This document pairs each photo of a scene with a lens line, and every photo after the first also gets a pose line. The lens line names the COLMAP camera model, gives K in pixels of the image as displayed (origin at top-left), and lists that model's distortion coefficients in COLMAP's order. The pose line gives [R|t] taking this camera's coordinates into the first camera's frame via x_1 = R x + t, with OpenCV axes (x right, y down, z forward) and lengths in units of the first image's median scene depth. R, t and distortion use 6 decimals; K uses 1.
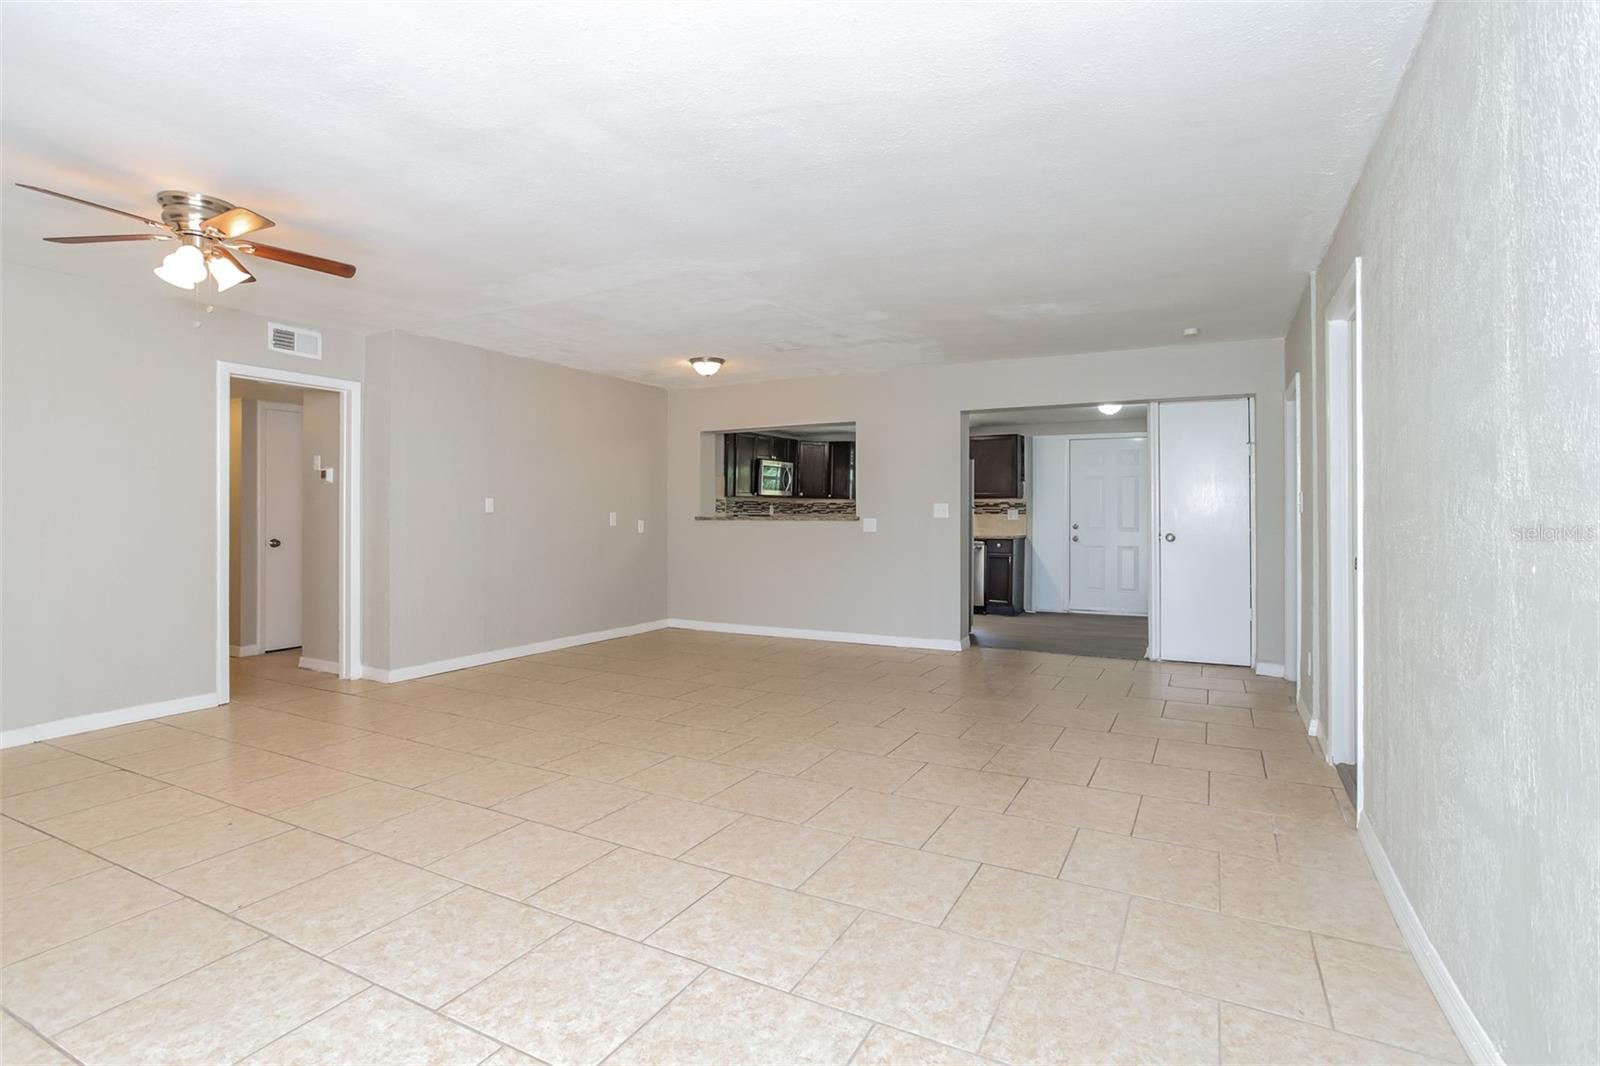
lens RADIAL K [[795.5, 0, 798.2], [0, 795.5, 522.0], [0, 0, 1]] dist [-0.000331, 0.000828]
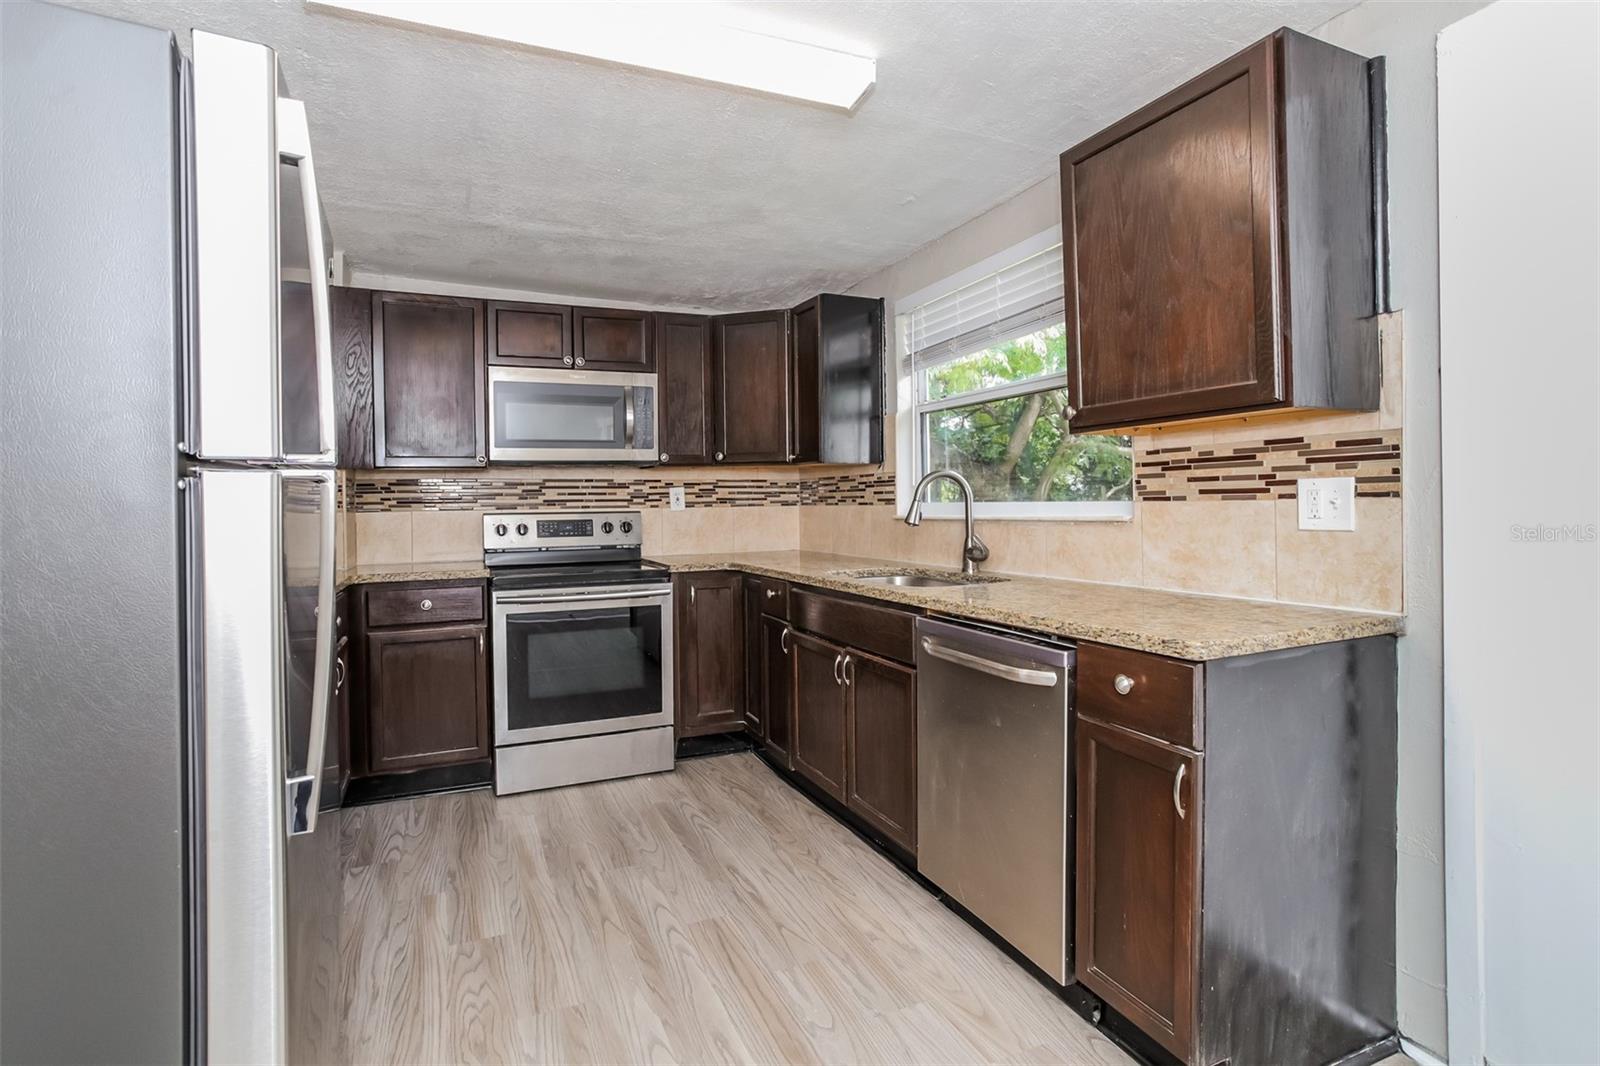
lens RADIAL K [[795.5, 0, 788.4], [0, 795.5, 509.9], [0, 0, 1]] dist [-0.000331, 0.000828]
pose [[0.773452, -0.013194, -0.633717, 0.290016], [0.014962, 0.999885, -0.002556, -0.008719], [0.633678, -0.007504, 0.773560, 0.769674]]
